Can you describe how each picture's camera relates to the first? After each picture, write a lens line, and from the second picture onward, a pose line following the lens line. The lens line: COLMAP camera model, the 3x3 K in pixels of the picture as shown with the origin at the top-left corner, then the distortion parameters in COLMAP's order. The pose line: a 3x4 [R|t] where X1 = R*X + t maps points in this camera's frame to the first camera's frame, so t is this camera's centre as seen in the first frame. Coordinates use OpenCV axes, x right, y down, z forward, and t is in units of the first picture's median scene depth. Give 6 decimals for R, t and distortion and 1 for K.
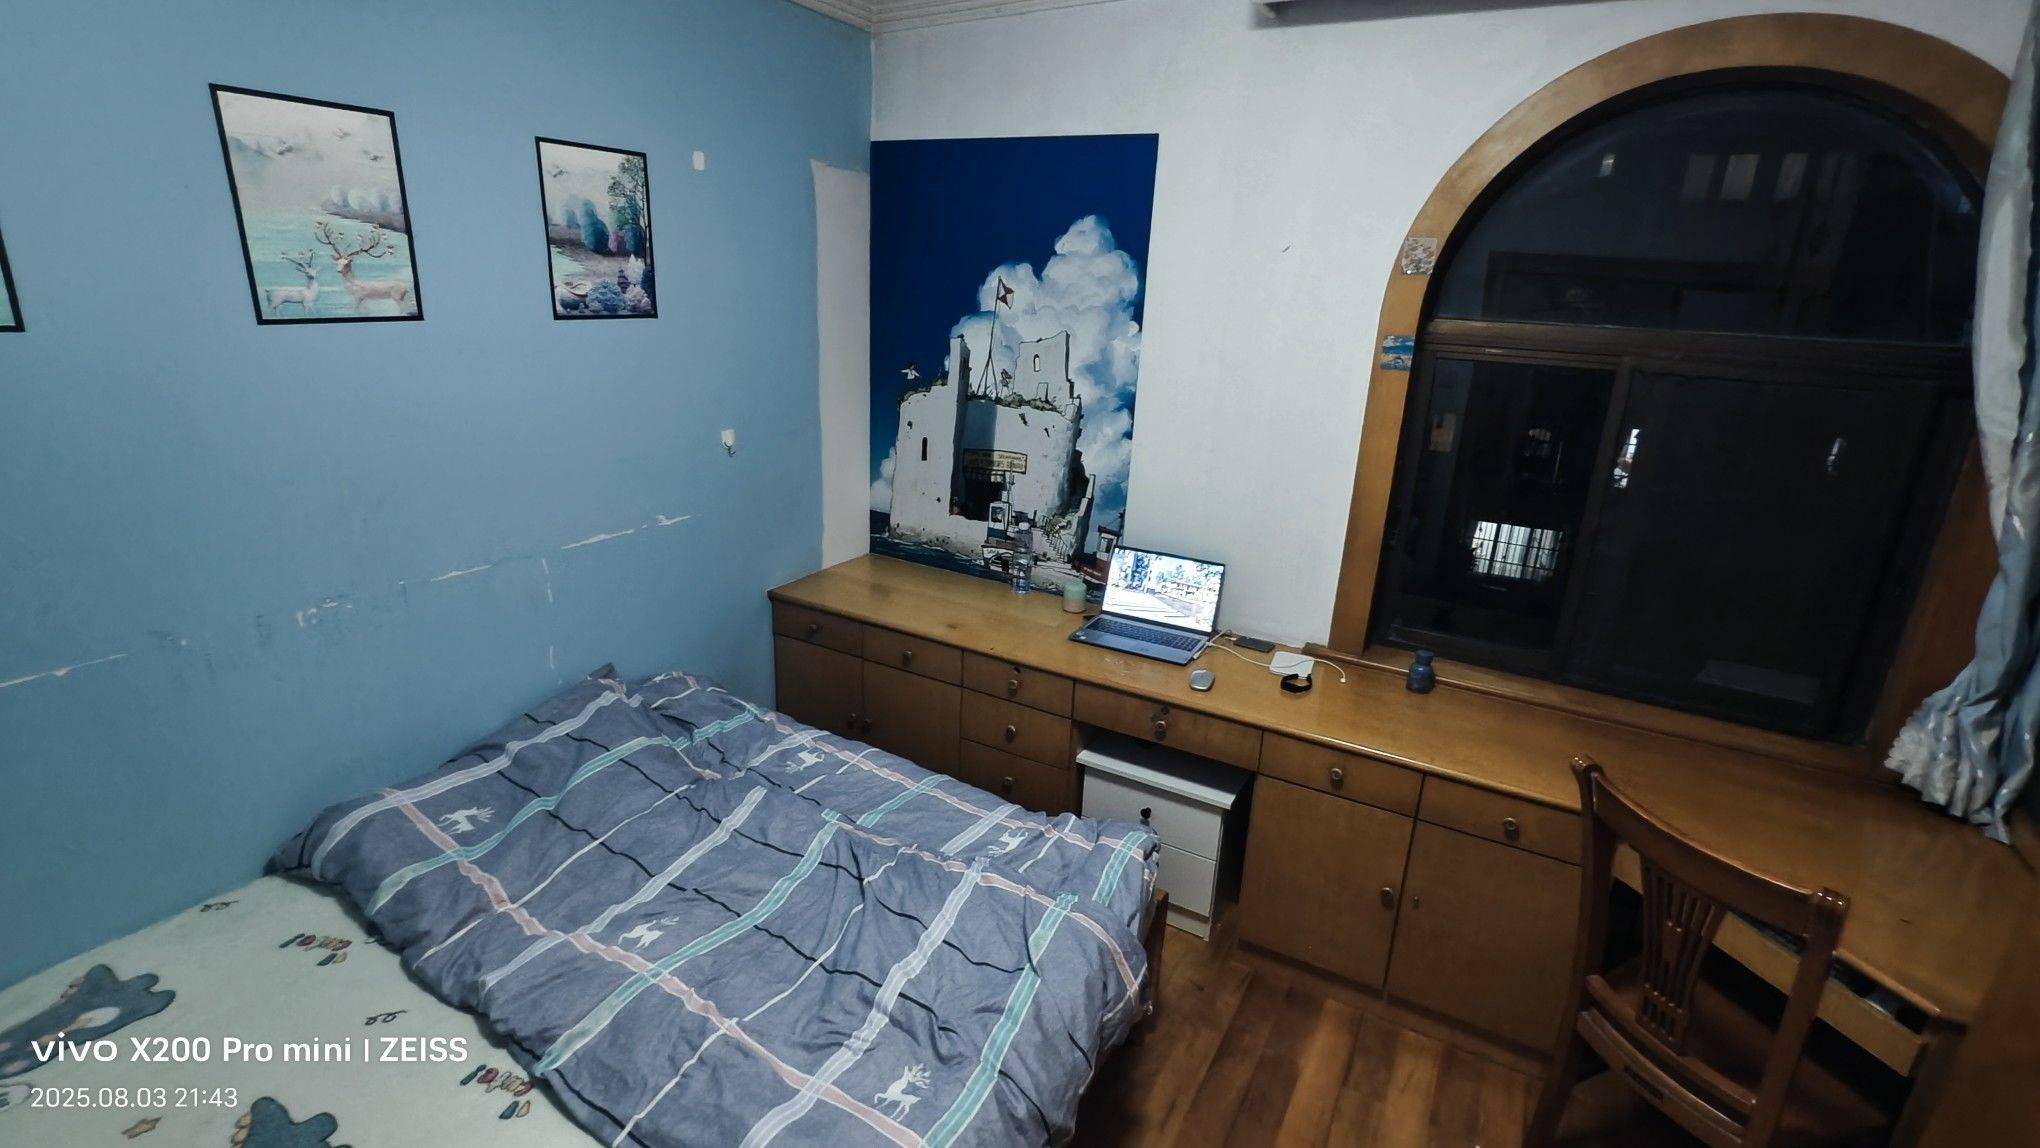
lens RADIAL K [[932.1, 0, 1016.8], [0, 932.1, 570.6], [0, 0, 1]] dist [-0.002765, 0.000992]
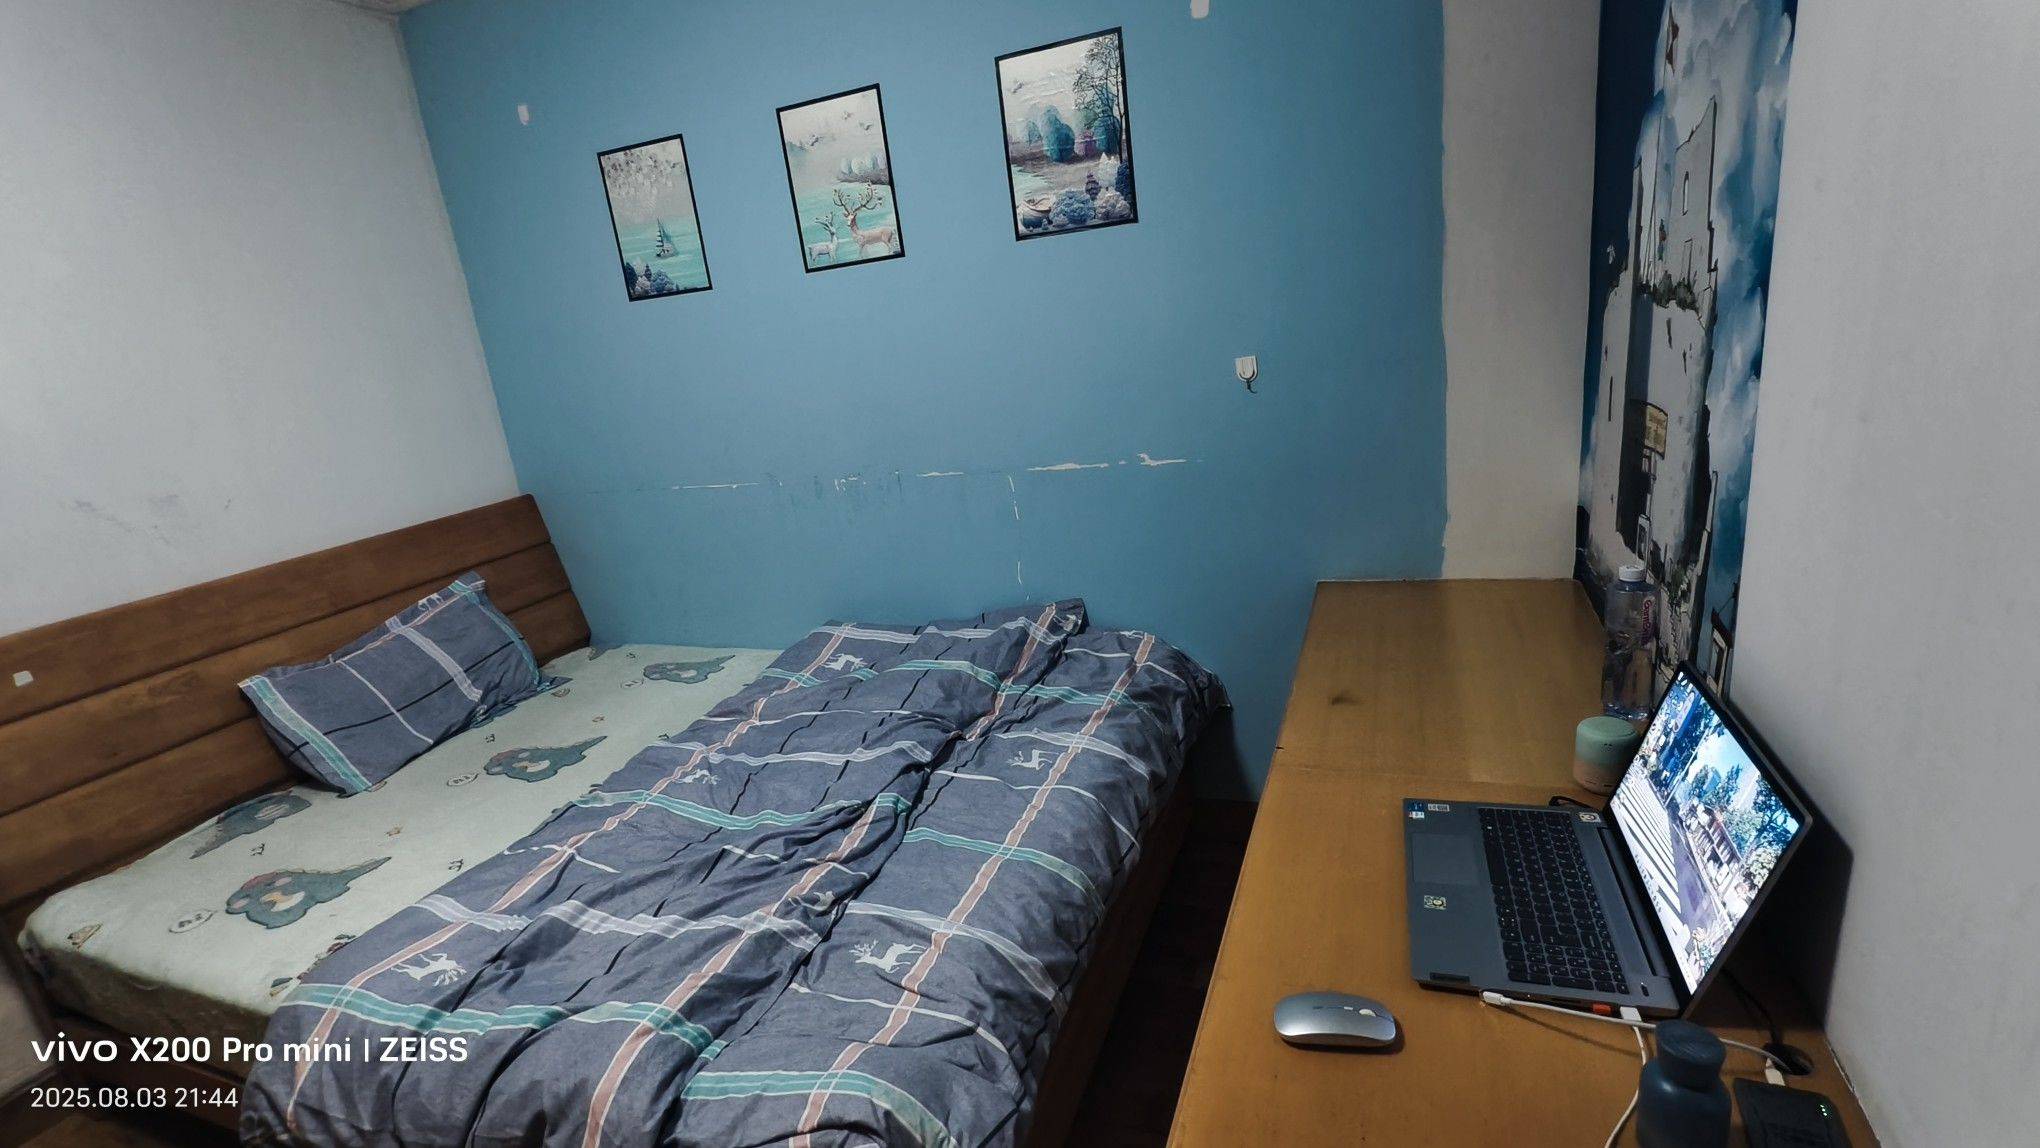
lens RADIAL K [[932.1, 0, 1027.5], [0, 932.1, 570.3], [0, 0, 1]] dist [-0.002765, 0.000992]
pose [[0.144181, 0.211292, -0.966730, 0.500026], [-0.174672, 0.967032, 0.185307, -0.101727], [0.974013, 0.142144, 0.176334, 0.794139]]
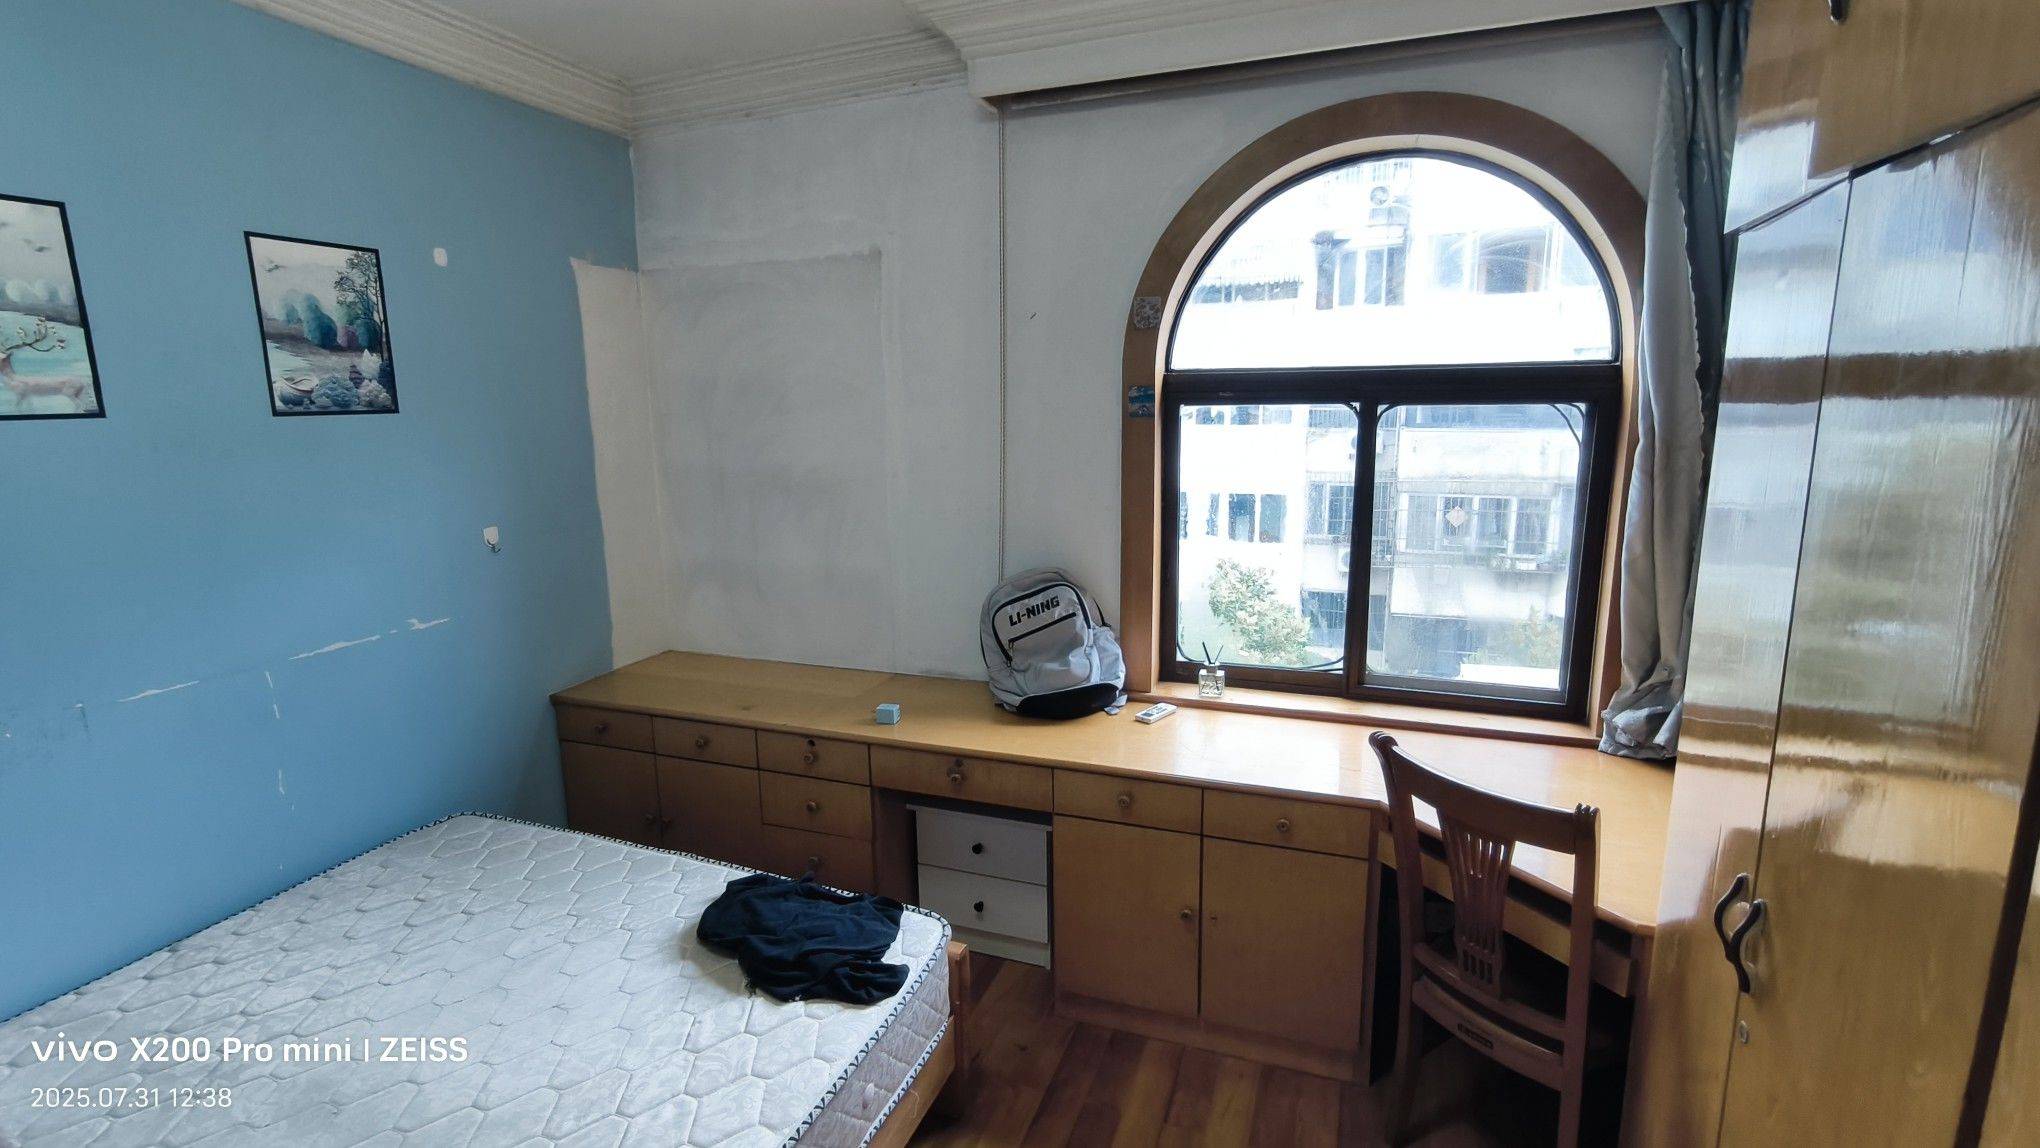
lens RADIAL K [[932.1, 0, 1012.5], [0, 932.1, 570.5], [0, 0, 1]] dist [-0.002765, 0.000992]
pose [[0.985718, -0.085552, 0.145052, 0.086374], [0.102525, 0.988190, -0.113882, 0.064594], [-0.133596, 0.127127, 0.982848, -0.012722]]
